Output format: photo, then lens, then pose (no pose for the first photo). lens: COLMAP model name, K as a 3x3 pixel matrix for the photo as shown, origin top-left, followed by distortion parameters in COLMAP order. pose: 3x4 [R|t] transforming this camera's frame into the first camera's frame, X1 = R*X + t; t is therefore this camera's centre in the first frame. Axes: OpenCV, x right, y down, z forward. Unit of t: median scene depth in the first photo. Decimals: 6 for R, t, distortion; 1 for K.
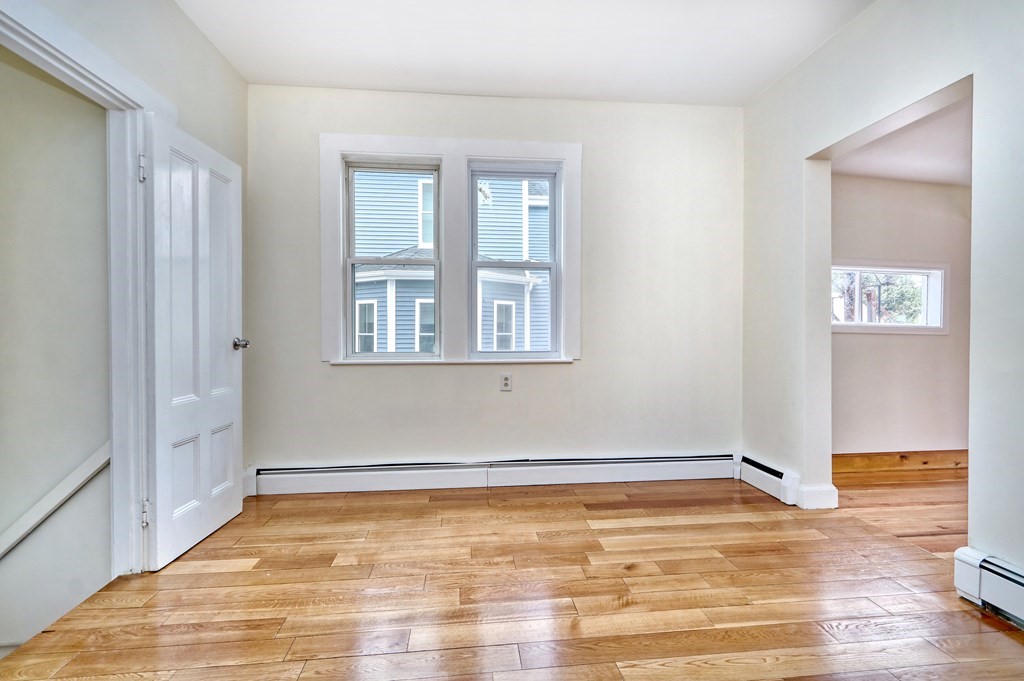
lens RADIAL K [[469.2, 0, 519.0], [0, 469.2, 340.9], [0, 0, 1]] dist [0.000522, -0.000019]
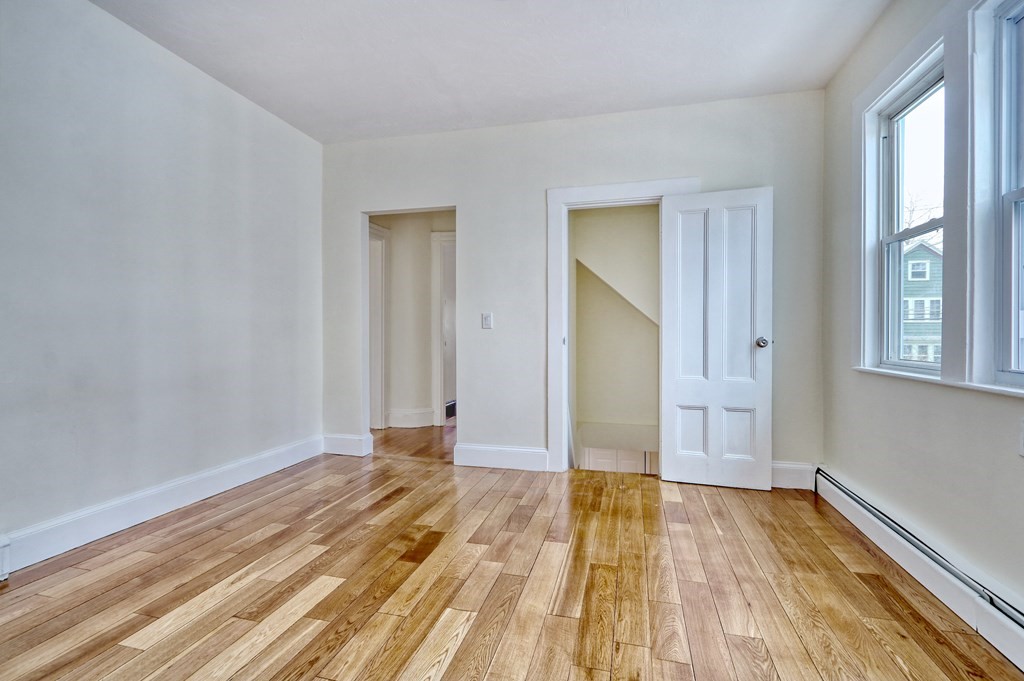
lens RADIAL K [[469.2, 0, 510.7], [0, 469.2, 335.8], [0, 0, 1]] dist [0.000522, -0.000019]
pose [[-0.354314, 0.008945, -0.935084, 0.665374], [-0.015252, 0.999766, 0.015343, -0.017746], [0.935002, 0.019698, -0.354095, 0.771612]]
